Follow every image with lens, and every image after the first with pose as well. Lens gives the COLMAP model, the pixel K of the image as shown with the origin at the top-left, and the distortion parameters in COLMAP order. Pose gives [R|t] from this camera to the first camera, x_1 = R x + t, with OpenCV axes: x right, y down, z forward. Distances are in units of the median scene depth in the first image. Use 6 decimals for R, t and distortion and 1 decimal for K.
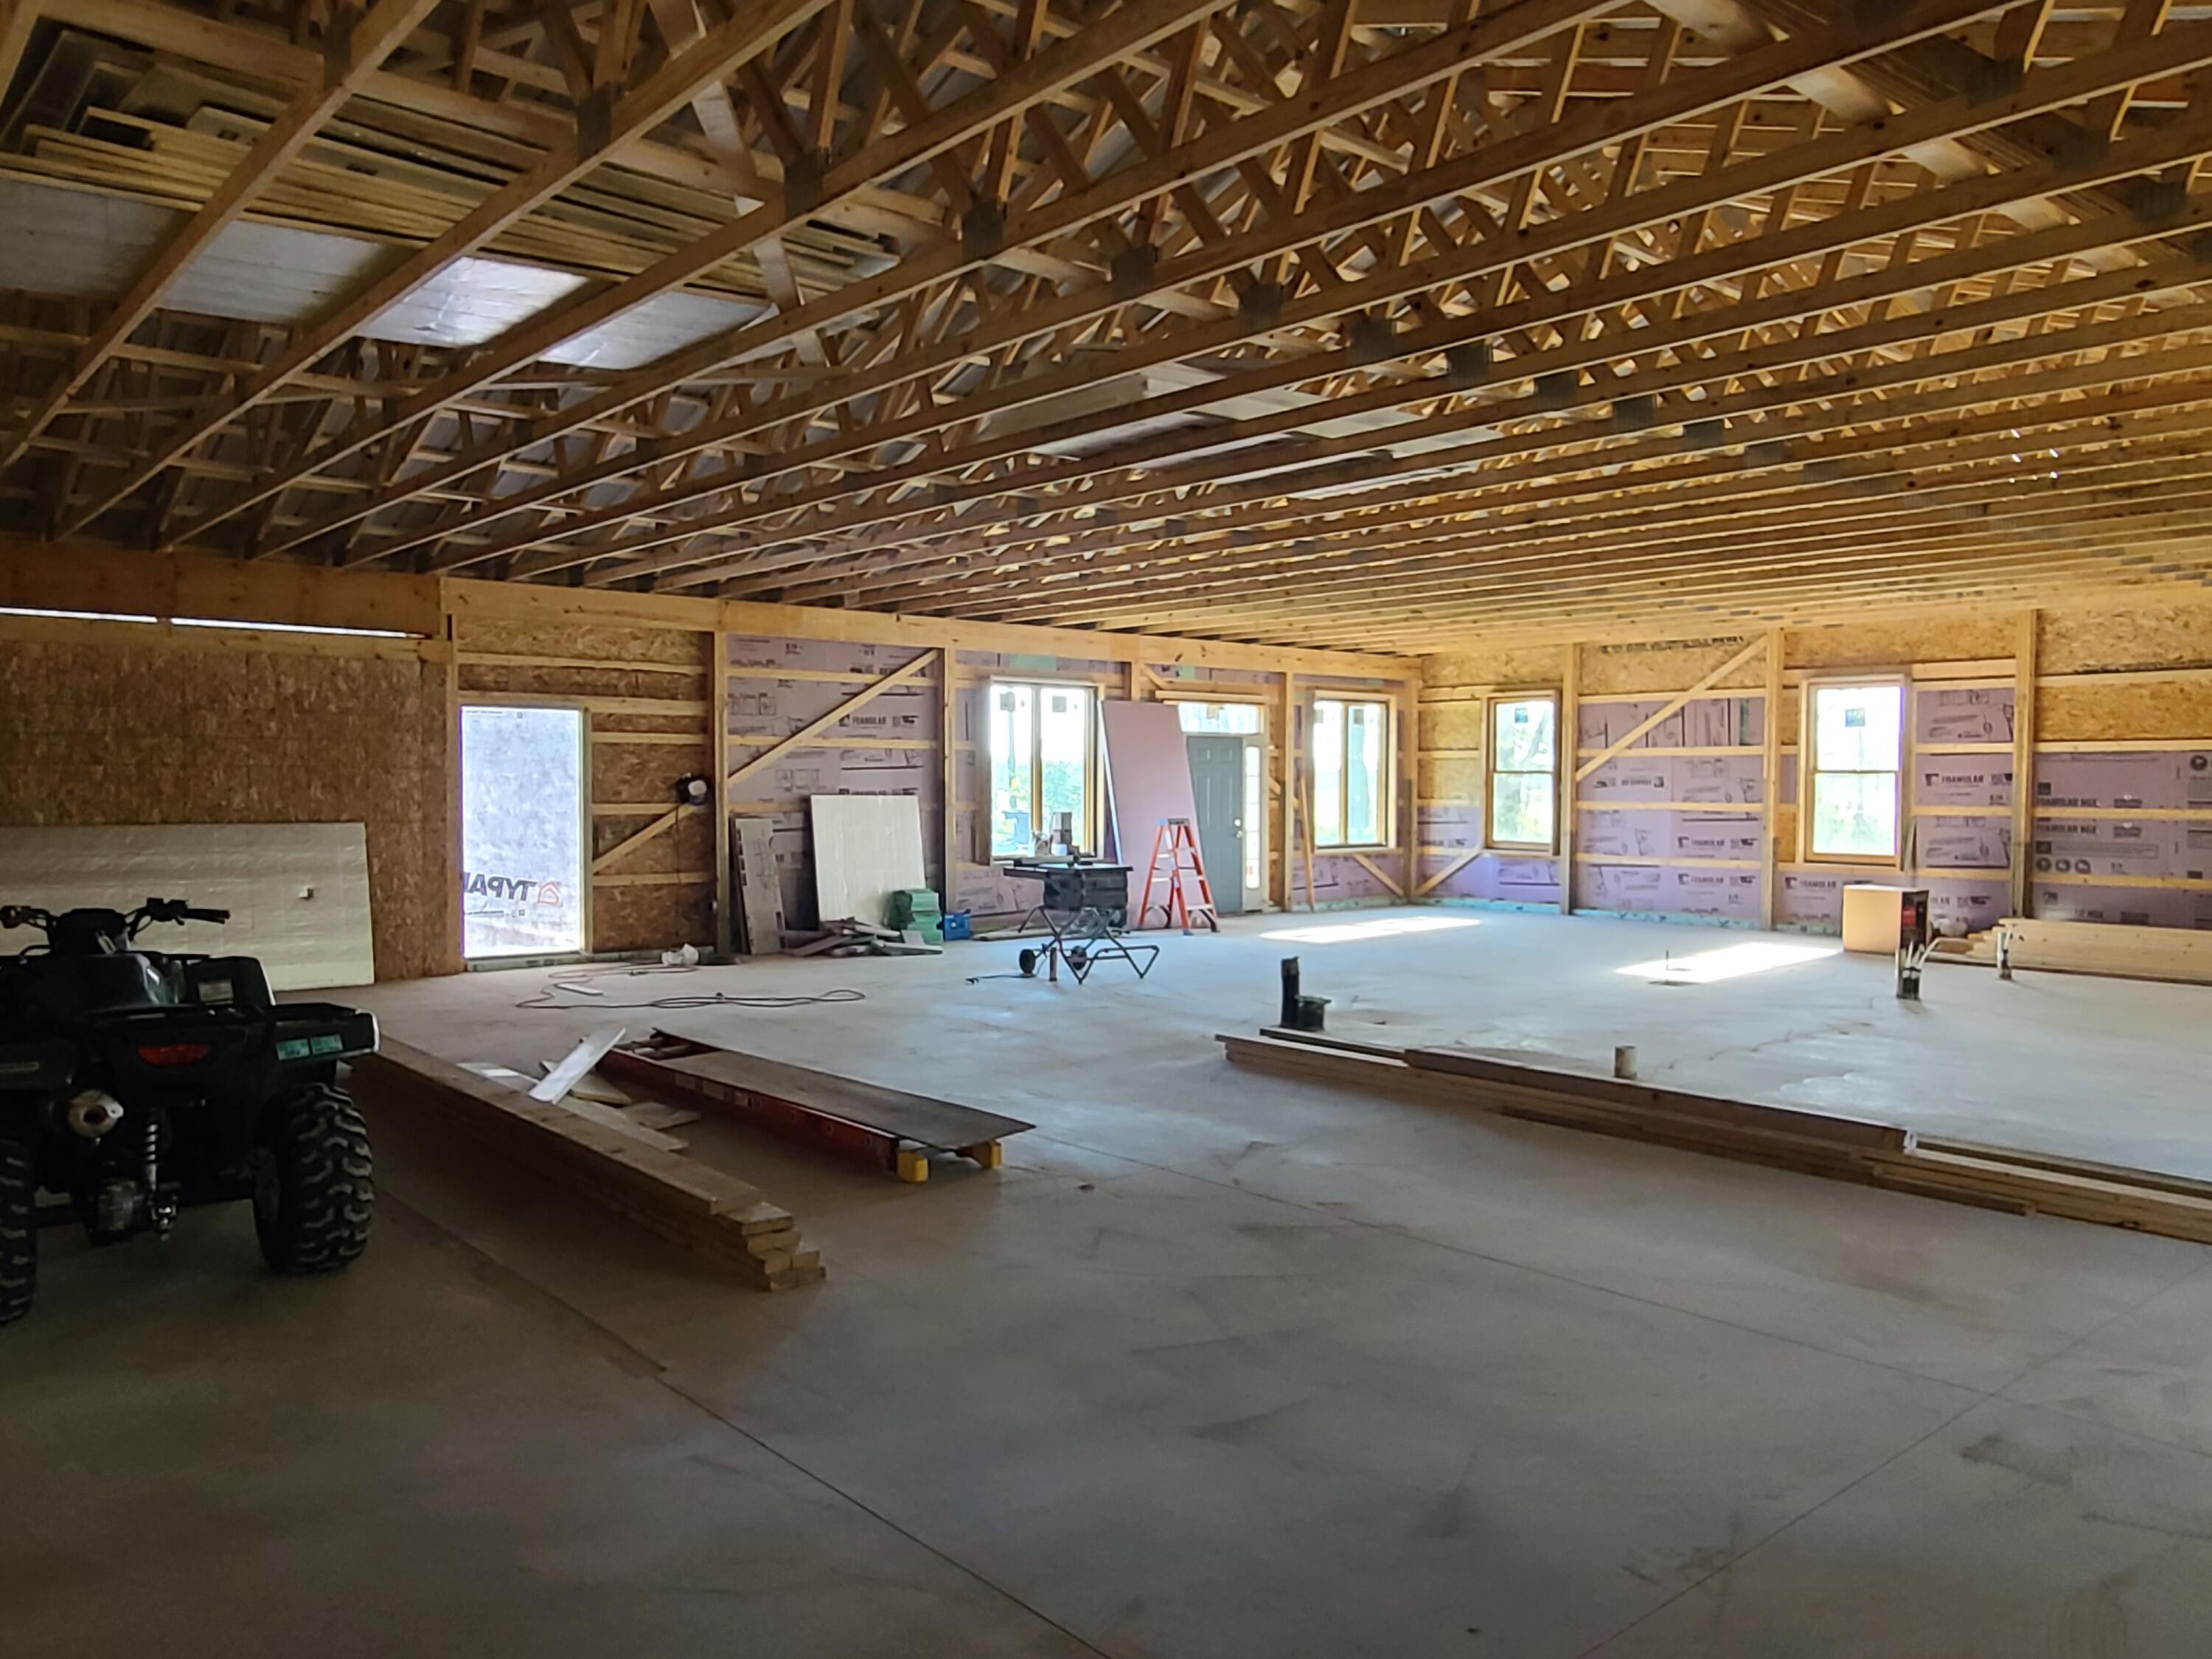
lens RADIAL K [[1617.0, 0, 1115.4], [0, 1617.0, 836.5], [0, 0, 1]] dist [0.011232, -0.011542]
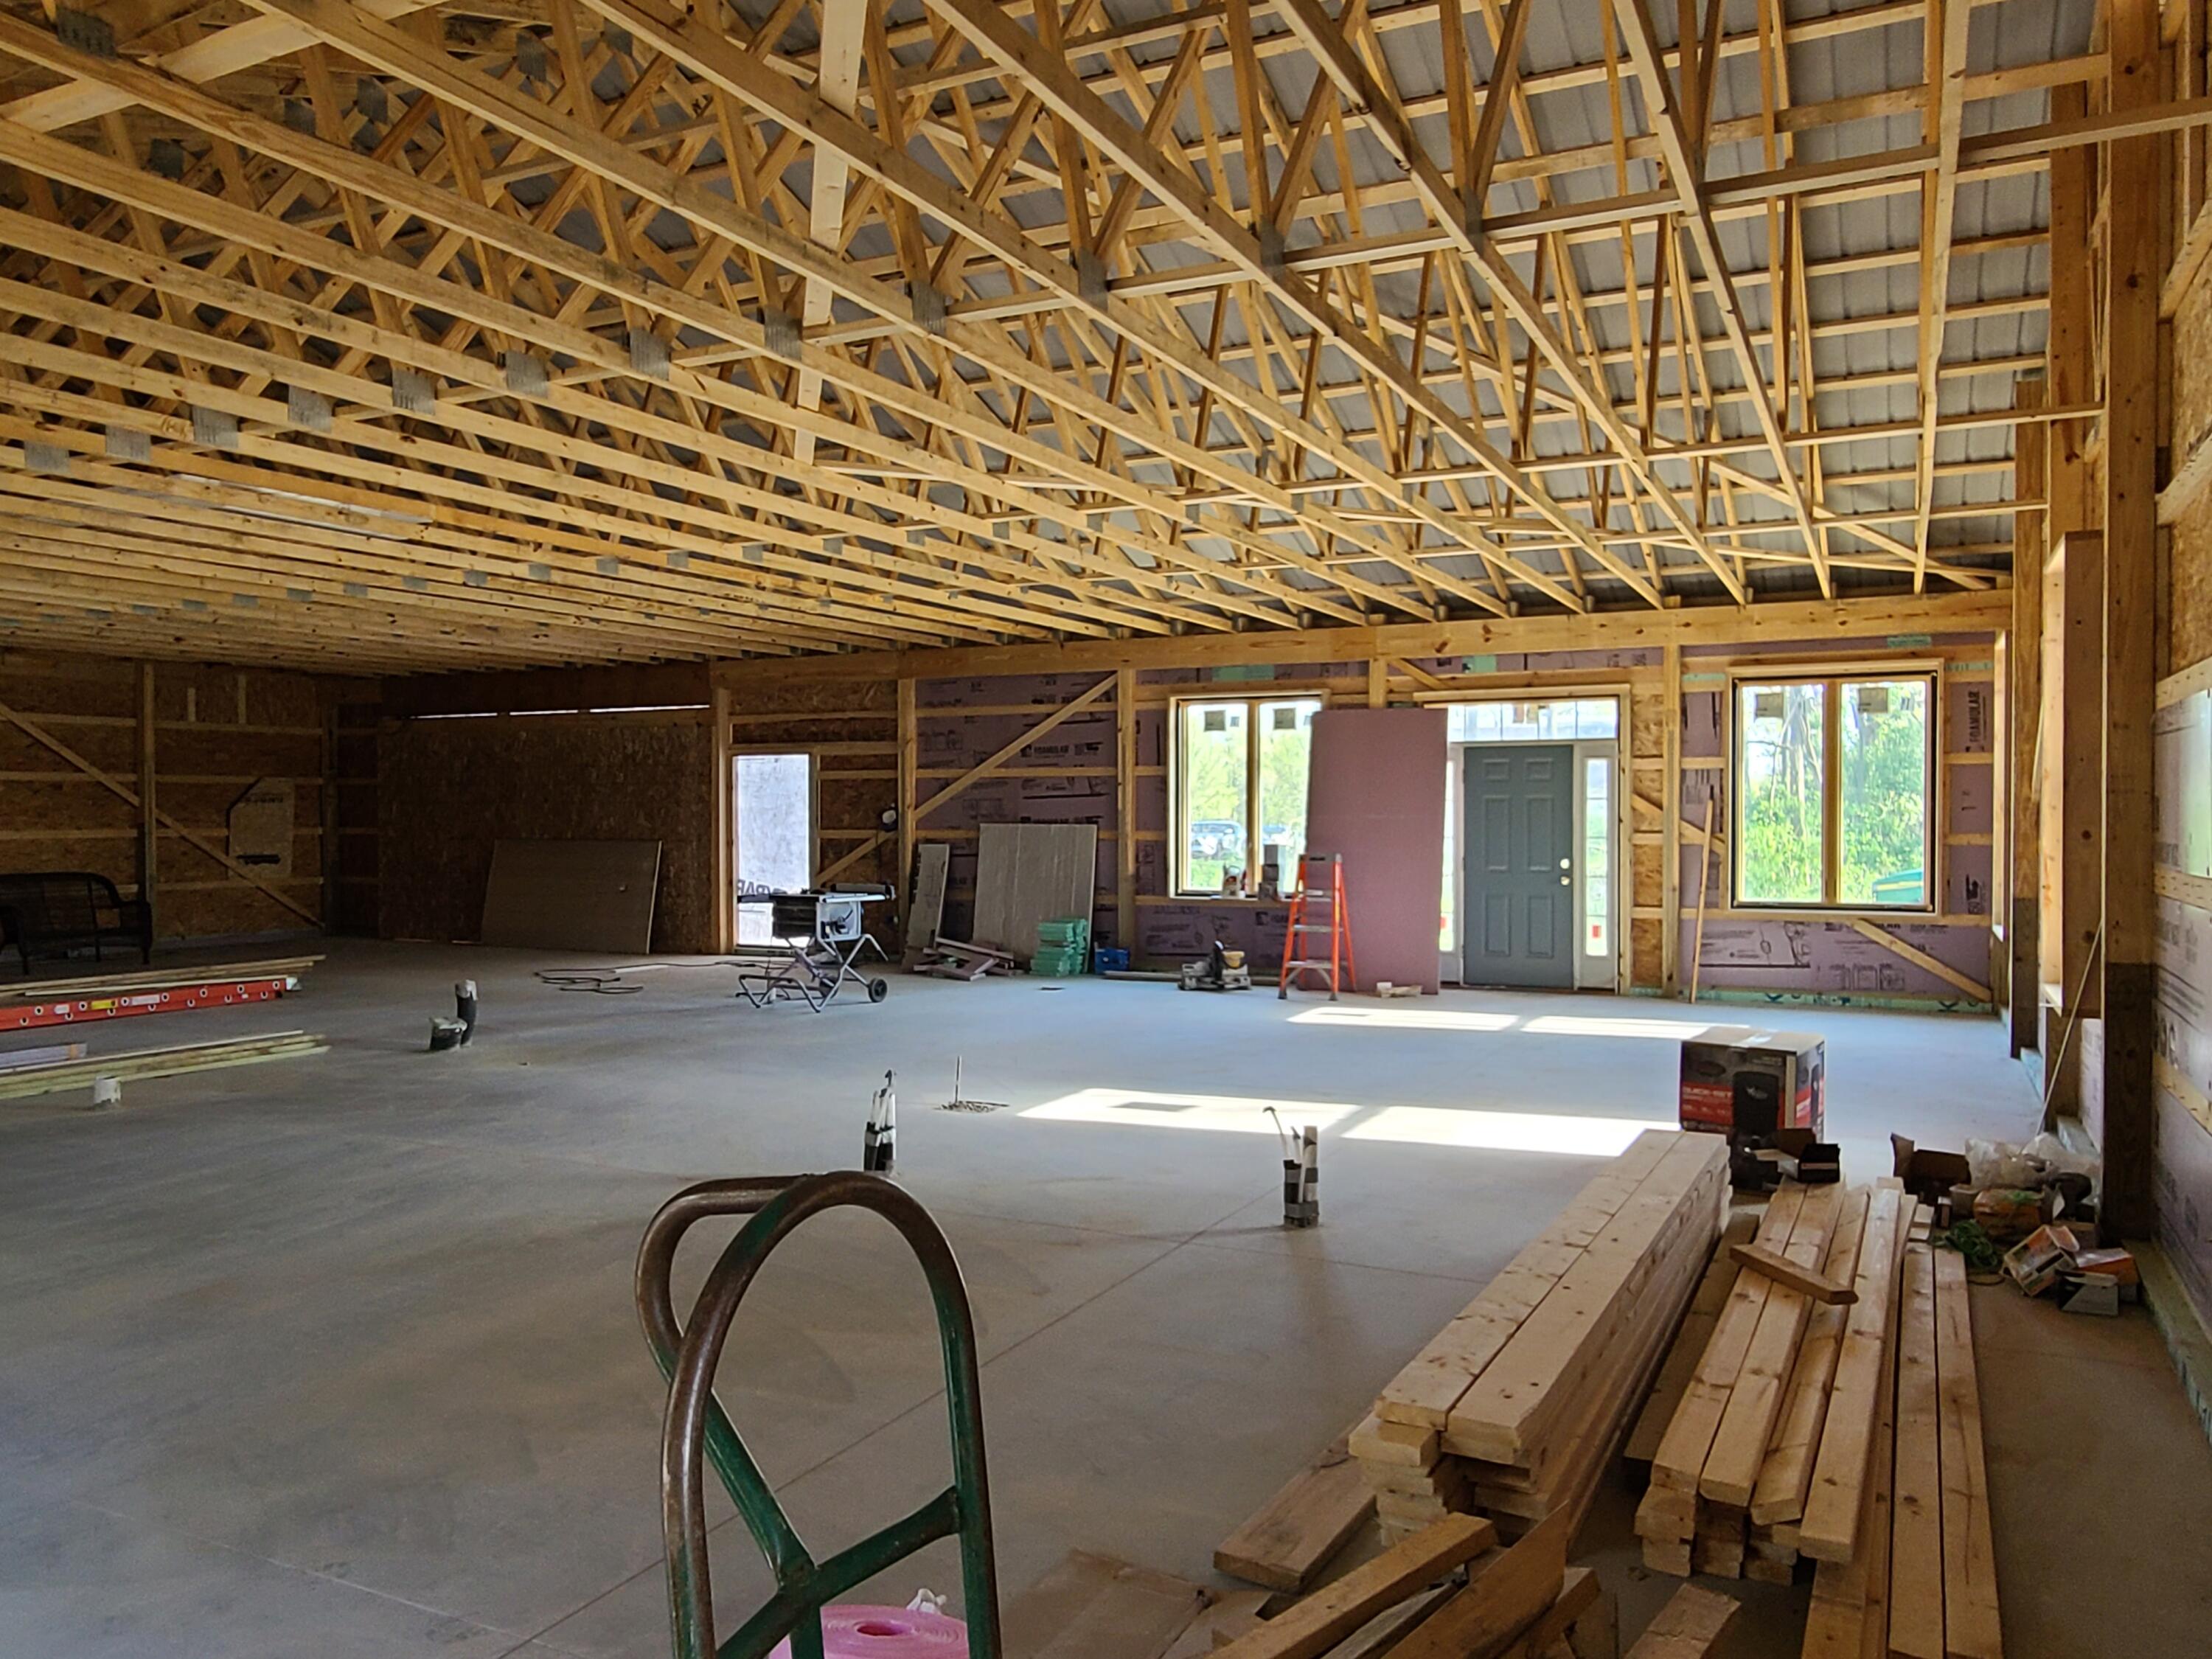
lens RADIAL K [[1617.0, 0, 1107.1], [0, 1617.0, 836.5], [0, 0, 1]] dist [0.011232, -0.011542]
pose [[0.389158, 0.005690, -0.921153, 1.362172], [-0.030095, 0.999526, -0.006540, -0.020261], [0.920679, 0.030267, 0.389145, 1.096051]]
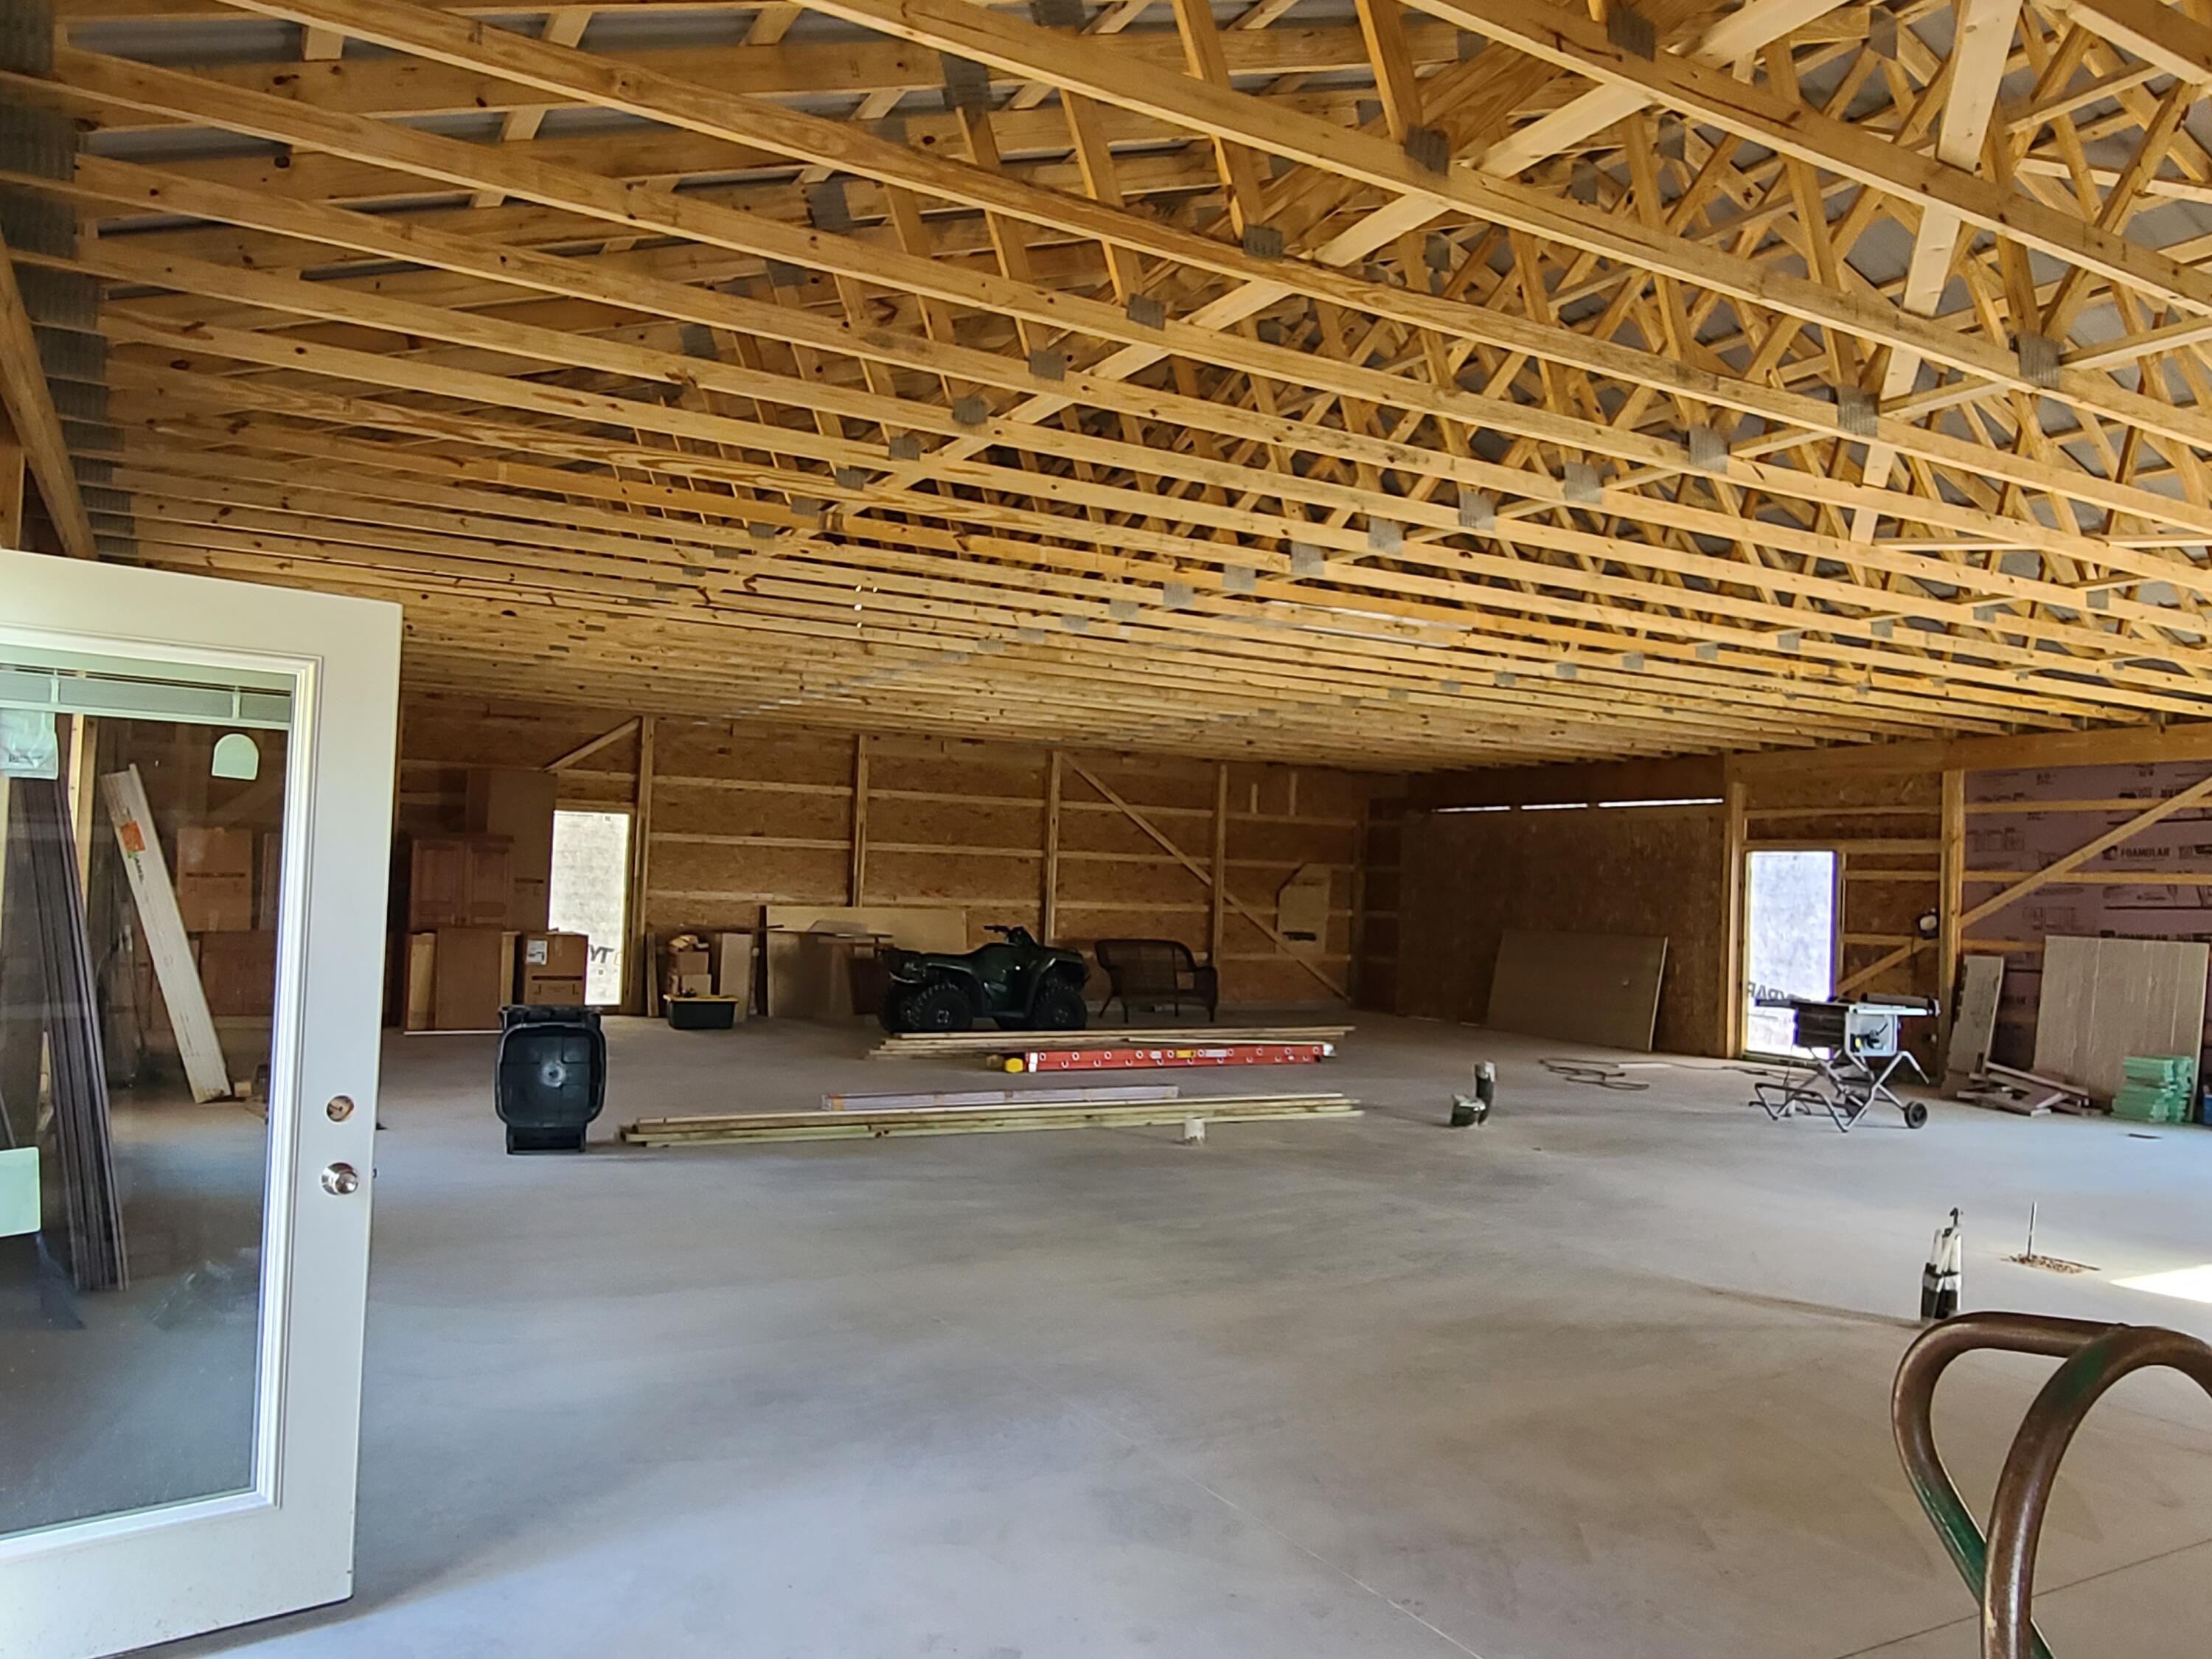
lens RADIAL K [[1617.0, 0, 1105.0], [0, 1617.0, 837.3], [0, 0, 1]] dist [0.011232, -0.011542]
pose [[-0.193156, -0.045313, -0.980121, 1.364727], [-0.074560, 0.996722, -0.031387, -0.019605], [0.978331, 0.067015, -0.195901, 1.077340]]
